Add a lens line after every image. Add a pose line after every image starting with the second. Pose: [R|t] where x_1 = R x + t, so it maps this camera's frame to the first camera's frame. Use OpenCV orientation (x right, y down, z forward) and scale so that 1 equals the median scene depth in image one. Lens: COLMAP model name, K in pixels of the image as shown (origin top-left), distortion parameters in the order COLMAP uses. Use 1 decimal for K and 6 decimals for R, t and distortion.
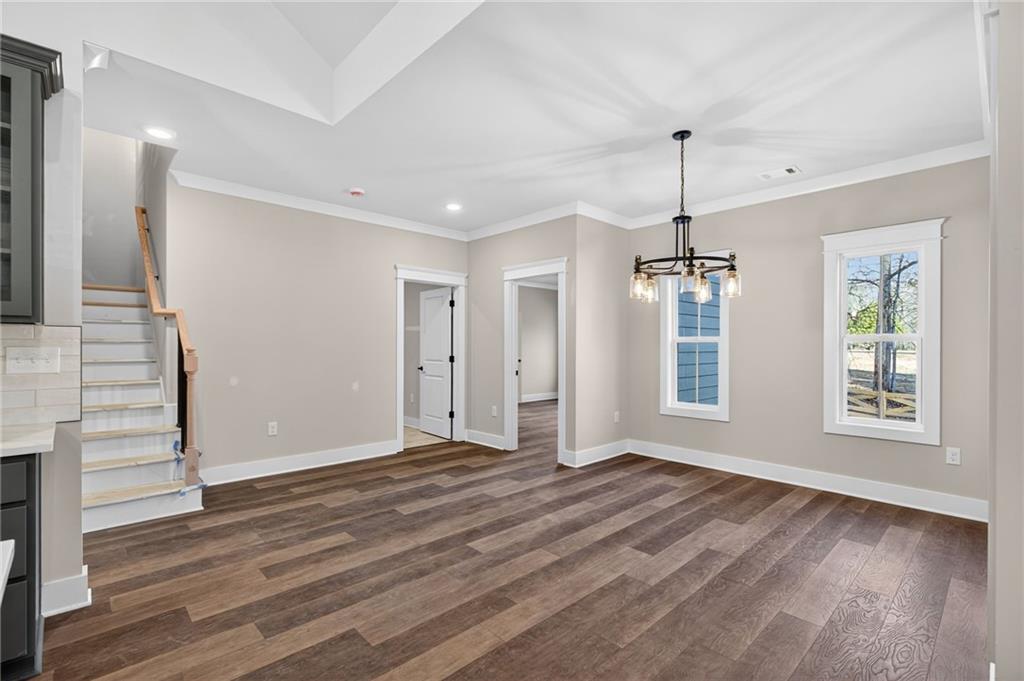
lens RADIAL K [[477.8, 0, 507.9], [0, 477.8, 344.4], [0, 0, 1]] dist [0.003097, -0.000036]
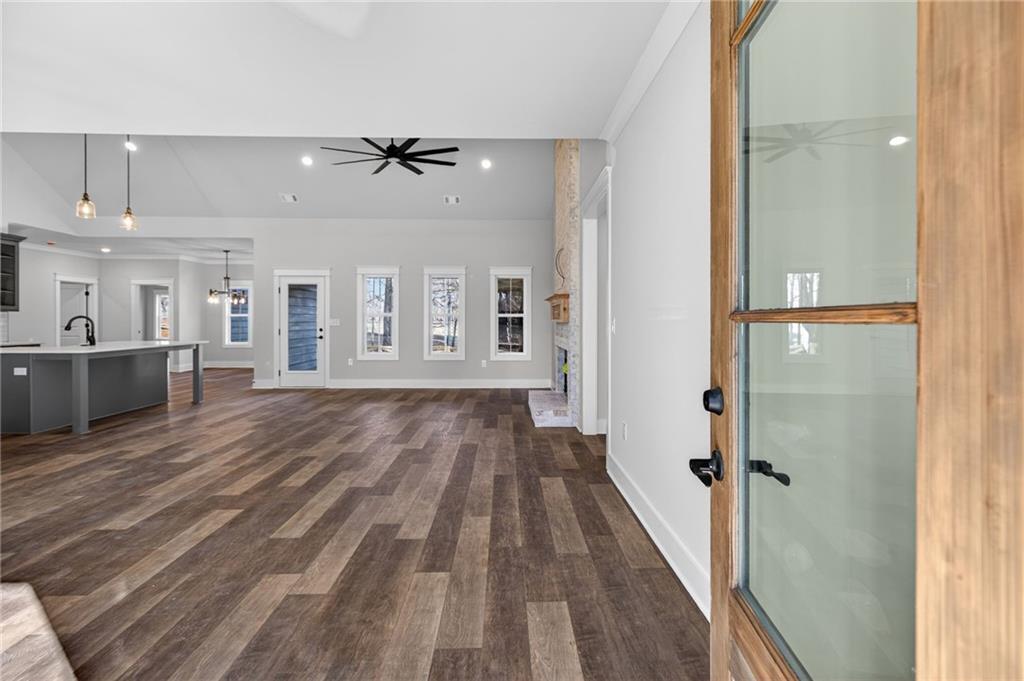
lens RADIAL K [[477.8, 0, 515.0], [0, 477.8, 322.8], [0, 0, 1]] dist [0.003097, -0.000036]
pose [[0.670999, -0.010268, 0.741387, -0.439369], [0.000254, 0.999907, 0.013618, -0.004788], [-0.741458, -0.008950, 0.670939, -1.579483]]
